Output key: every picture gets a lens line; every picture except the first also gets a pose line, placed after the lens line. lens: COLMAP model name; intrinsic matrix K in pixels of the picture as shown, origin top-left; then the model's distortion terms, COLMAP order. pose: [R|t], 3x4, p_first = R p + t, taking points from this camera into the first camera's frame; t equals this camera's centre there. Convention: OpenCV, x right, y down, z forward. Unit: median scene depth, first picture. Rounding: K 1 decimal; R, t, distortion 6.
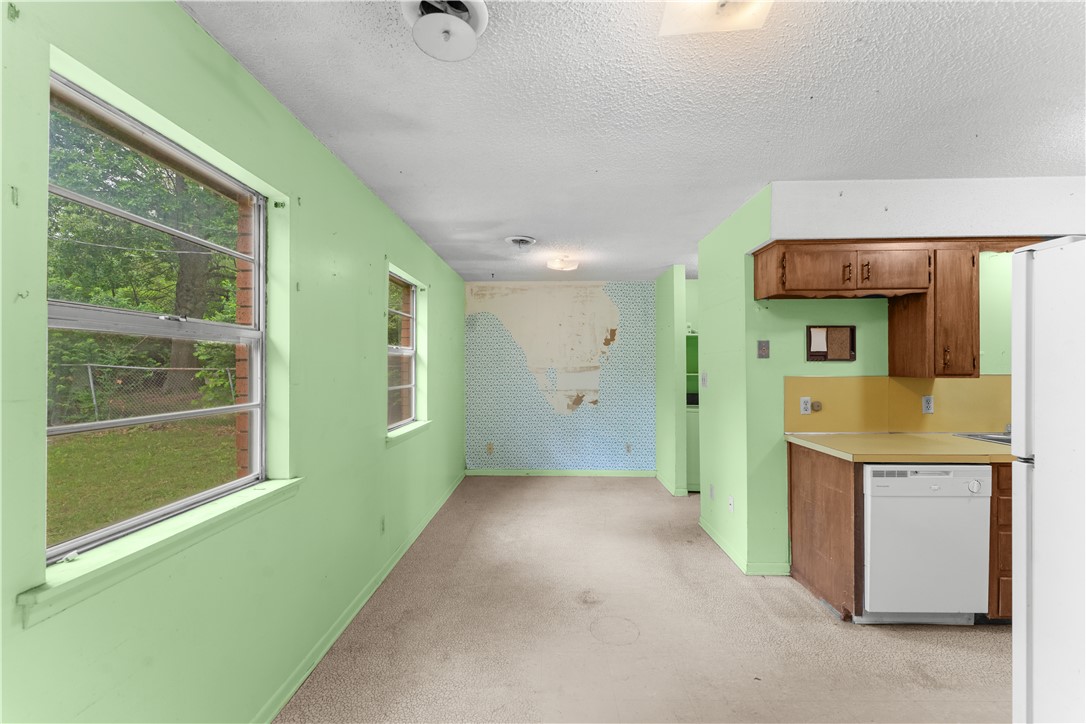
lens RADIAL K [[445.2, 0, 550.3], [0, 445.2, 365.0], [0, 0, 1]] dist [0.001317, 0.000432]
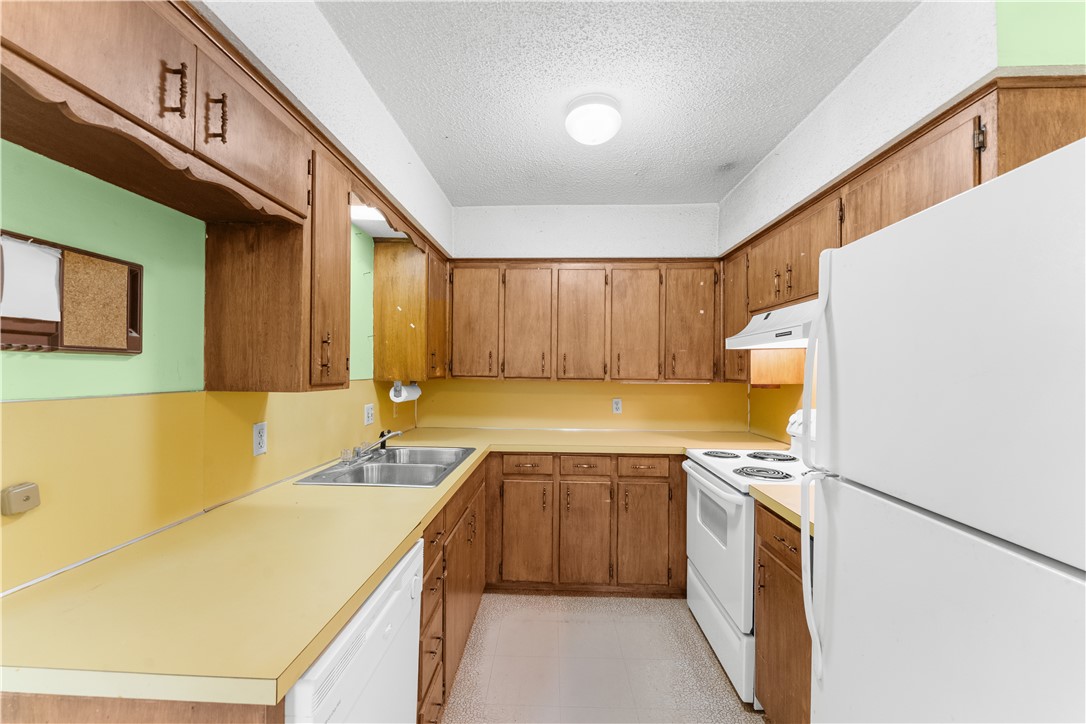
lens RADIAL K [[445.2, 0, 533.9], [0, 445.2, 367.3], [0, 0, 1]] dist [0.001317, 0.000432]
pose [[0.030440, 0.007294, 0.999510, 0.306926], [-0.008107, 0.999942, -0.007051, 0.001628], [-0.999504, -0.007888, 0.030498, 0.645787]]
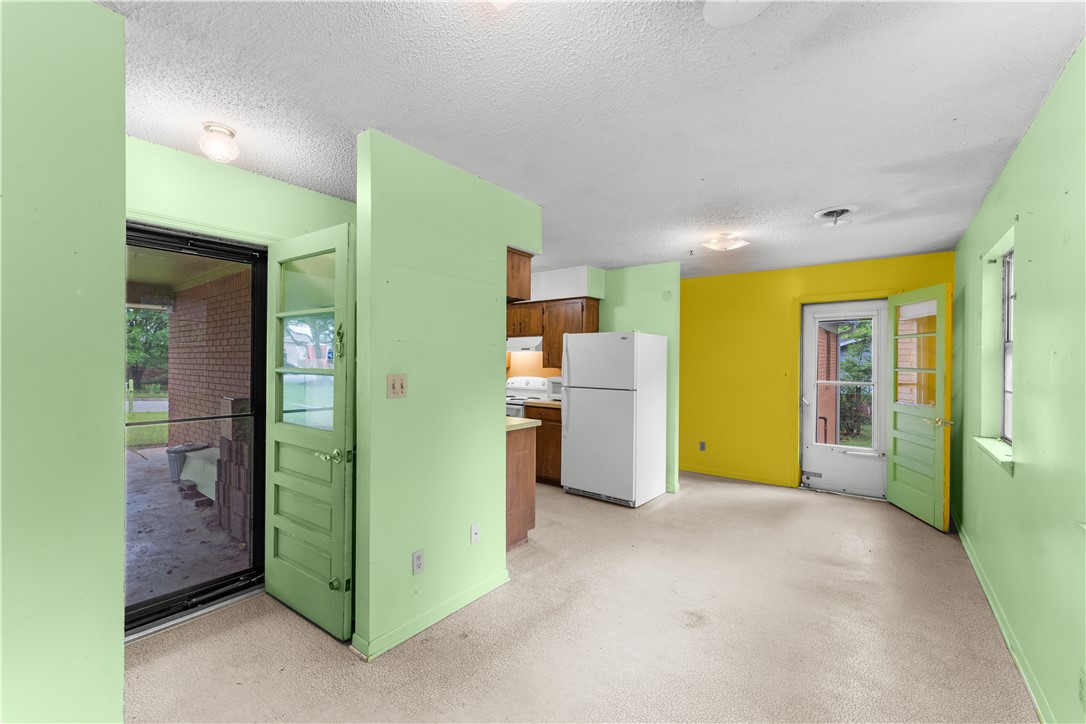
lens RADIAL K [[445.2, 0, 528.8], [0, 445.2, 360.9], [0, 0, 1]] dist [0.001317, 0.000432]
pose [[-0.776636, -0.003086, 0.629943, -0.202997], [-0.002359, 0.999995, 0.001991, -0.009050], [-0.629946, 0.000060, -0.776639, 1.726903]]
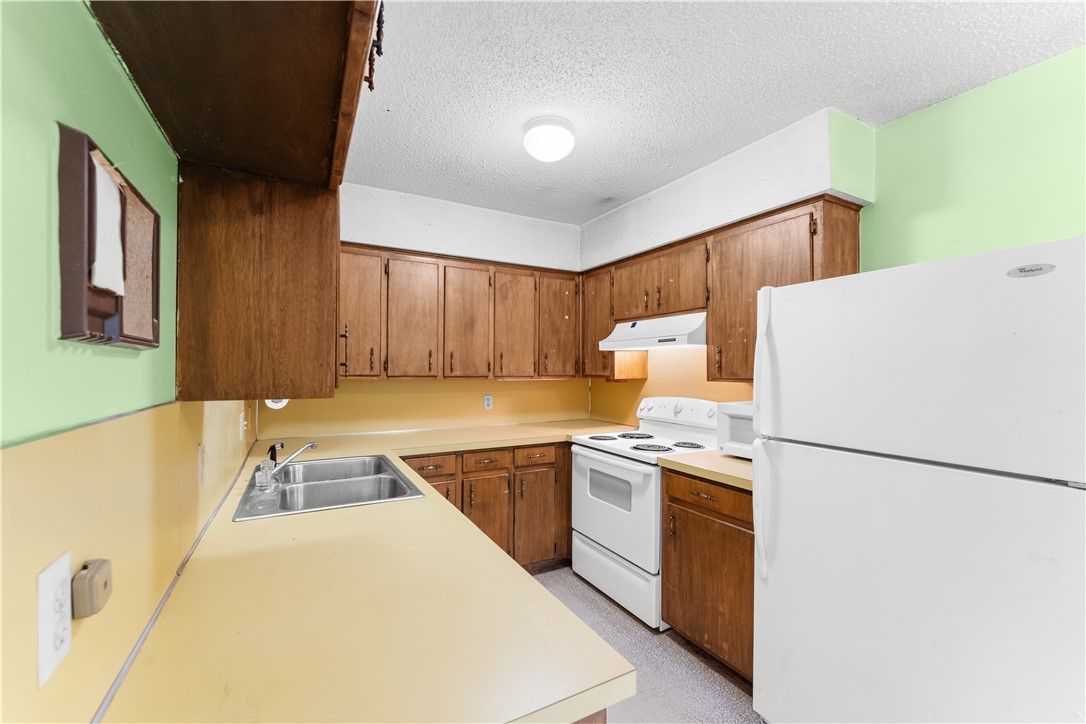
lens RADIAL K [[445.2, 0, 540.9], [0, 445.2, 364.5], [0, 0, 1]] dist [0.001317, 0.000432]
pose [[-0.497231, 0.006997, 0.867590, 0.349247], [-0.003289, 0.999945, -0.009949, 0.001285], [-0.867612, -0.007801, -0.497180, 0.936267]]
